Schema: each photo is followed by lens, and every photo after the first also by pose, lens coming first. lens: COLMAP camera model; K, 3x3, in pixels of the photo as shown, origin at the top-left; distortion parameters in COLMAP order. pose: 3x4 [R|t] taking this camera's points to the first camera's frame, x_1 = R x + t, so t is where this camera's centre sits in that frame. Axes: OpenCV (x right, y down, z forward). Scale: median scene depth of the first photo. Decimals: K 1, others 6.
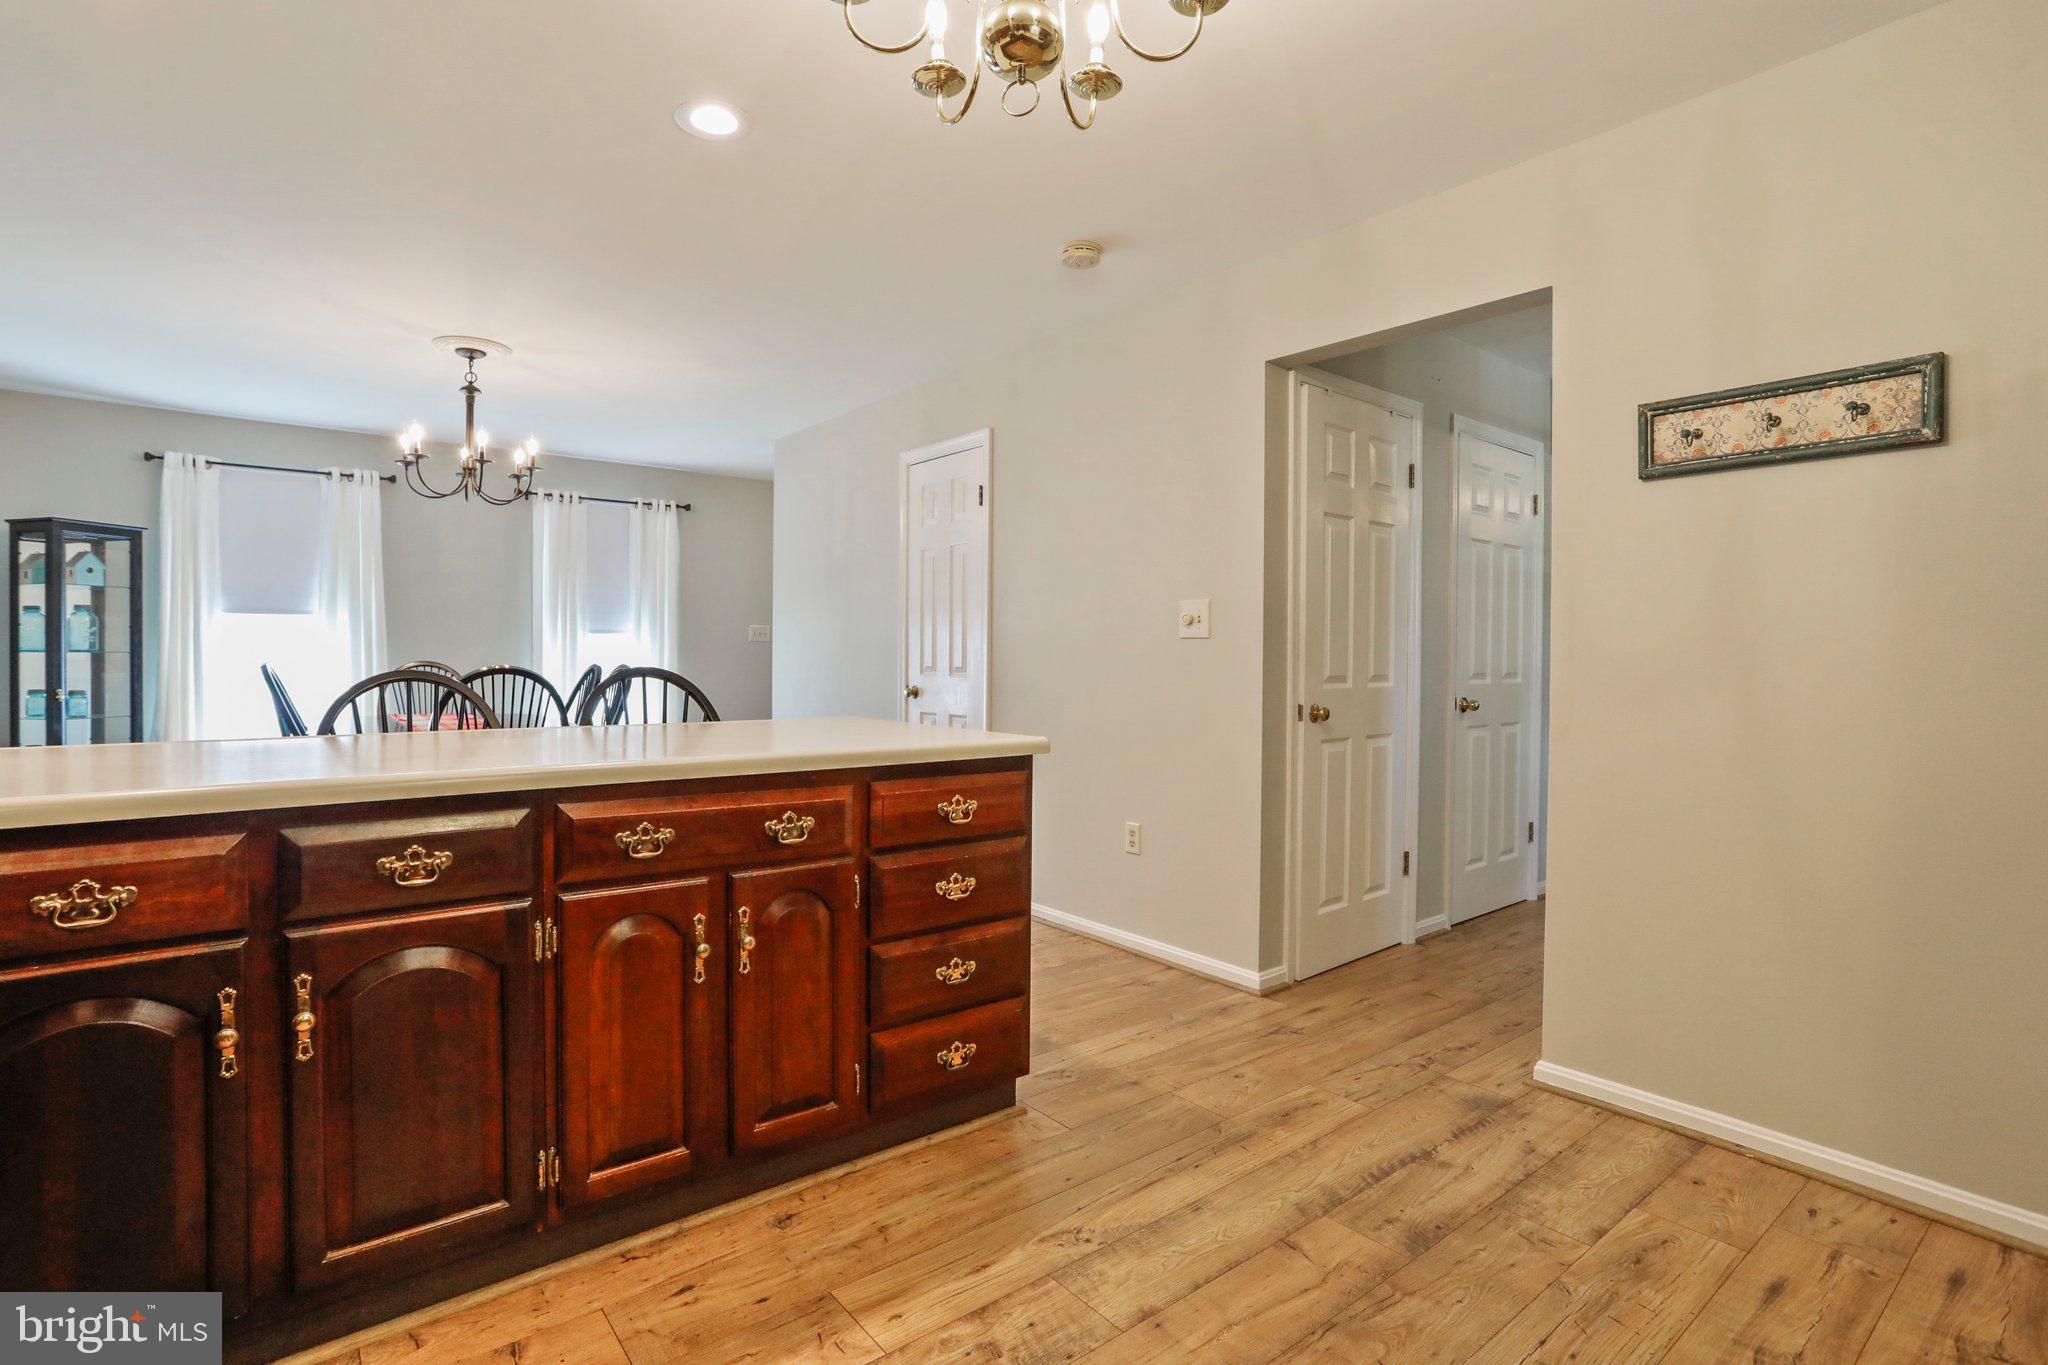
lens RADIAL K [[988.6, 0, 1017.0], [0, 988.6, 676.3], [0, 0, 1]] dist [-0.061661, 0.036358]
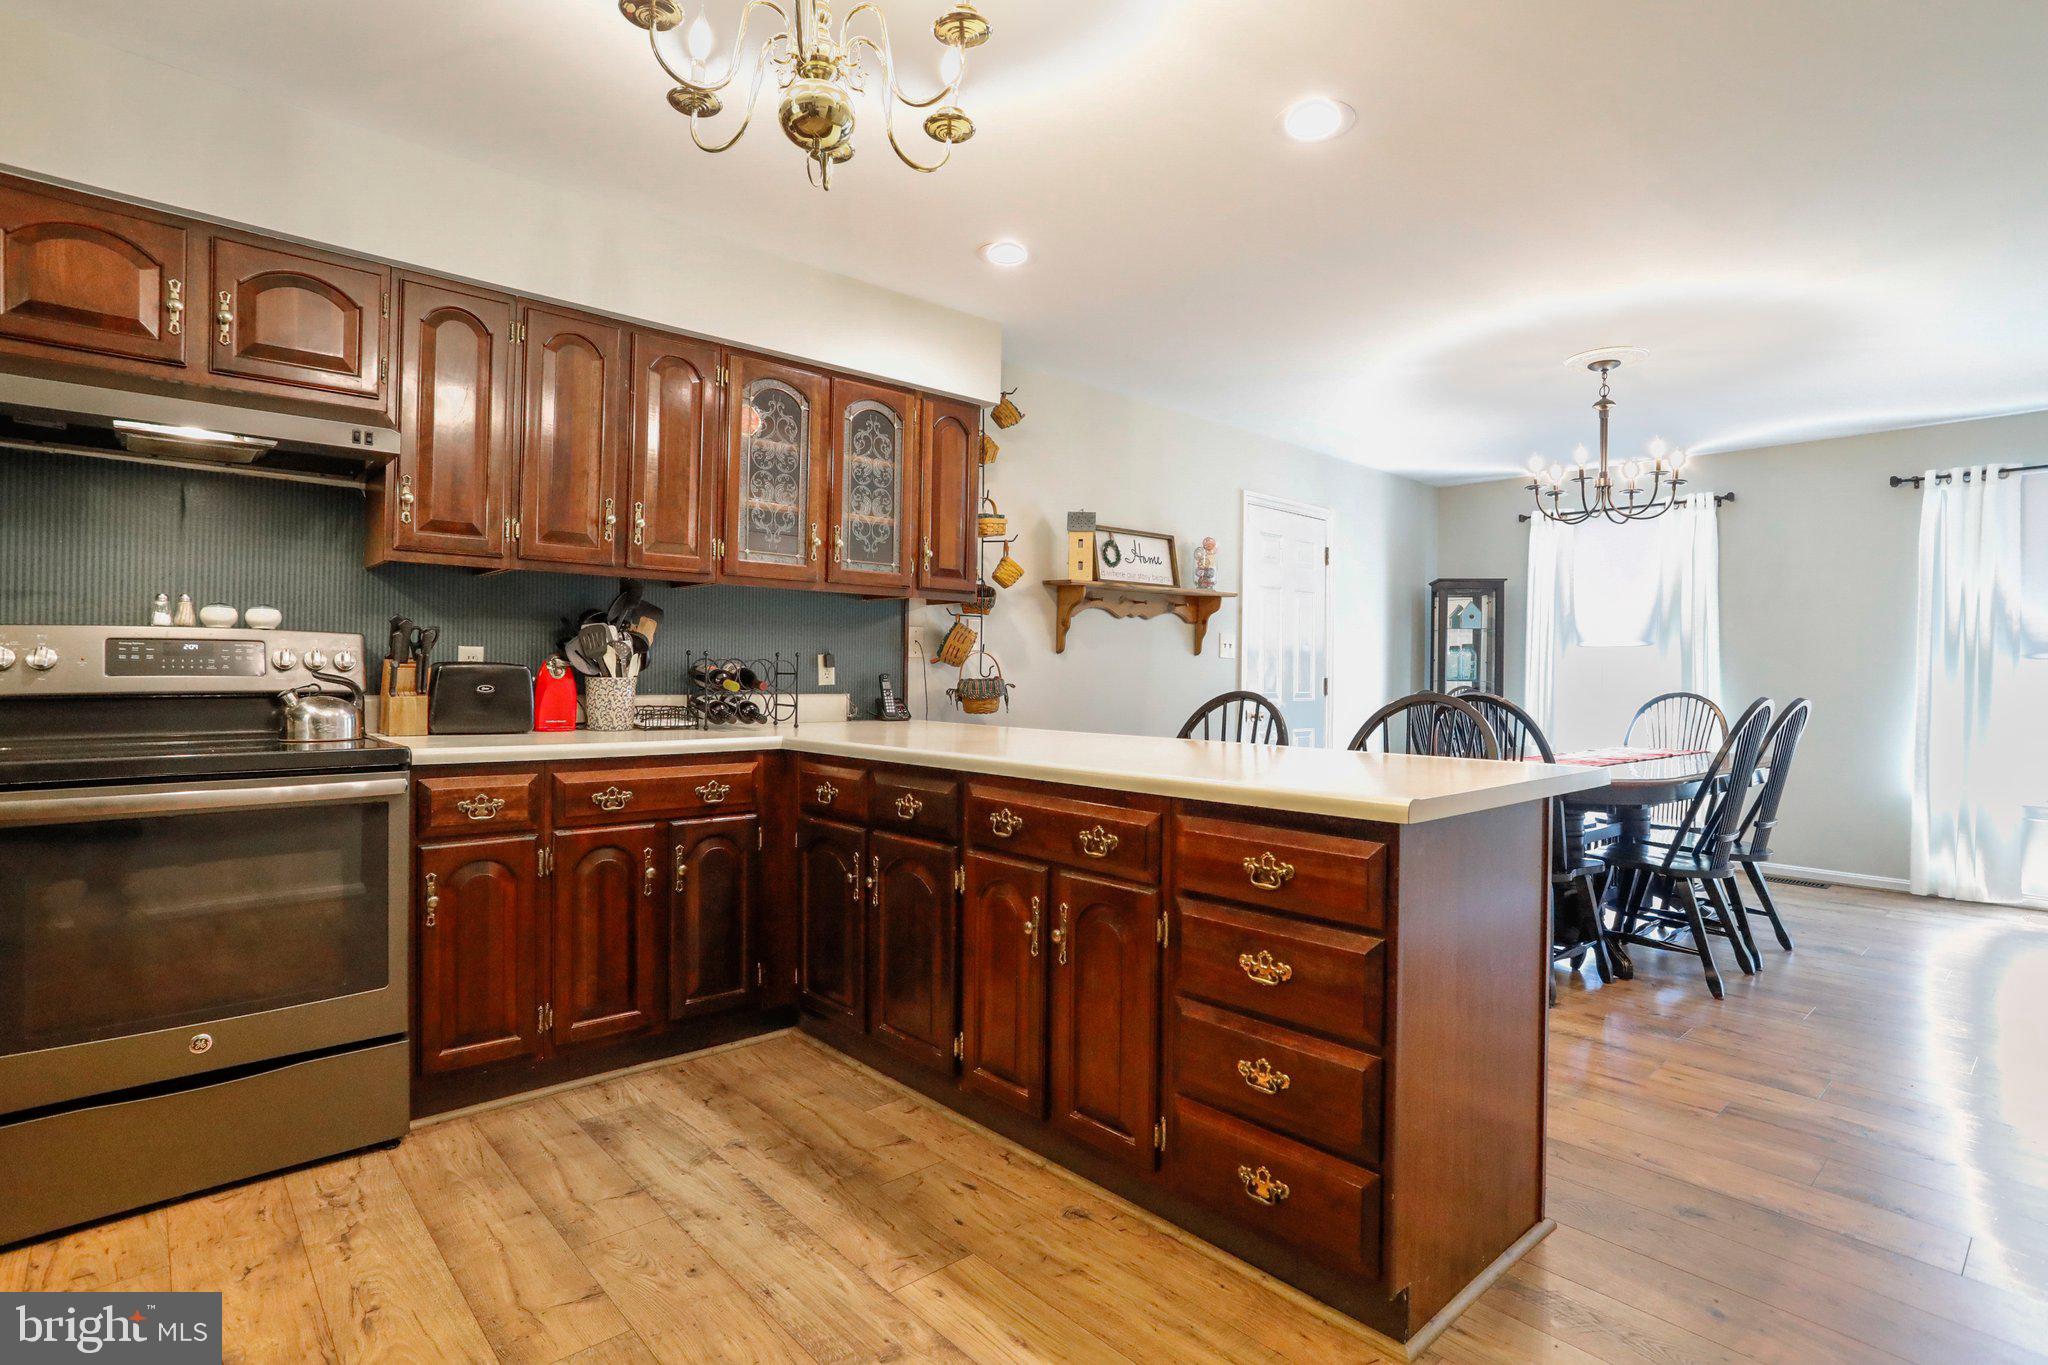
lens RADIAL K [[1017.1, 0, 1020.6], [0, 1017.1, 674.3], [0, 0, 1]] dist [-0.068203, 0.040335]
pose [[0.064449, -0.005777, -0.997904, 0.318654], [-0.033393, 0.999411, -0.007942, -0.003733], [0.997362, 0.033835, 0.064218, 0.325347]]
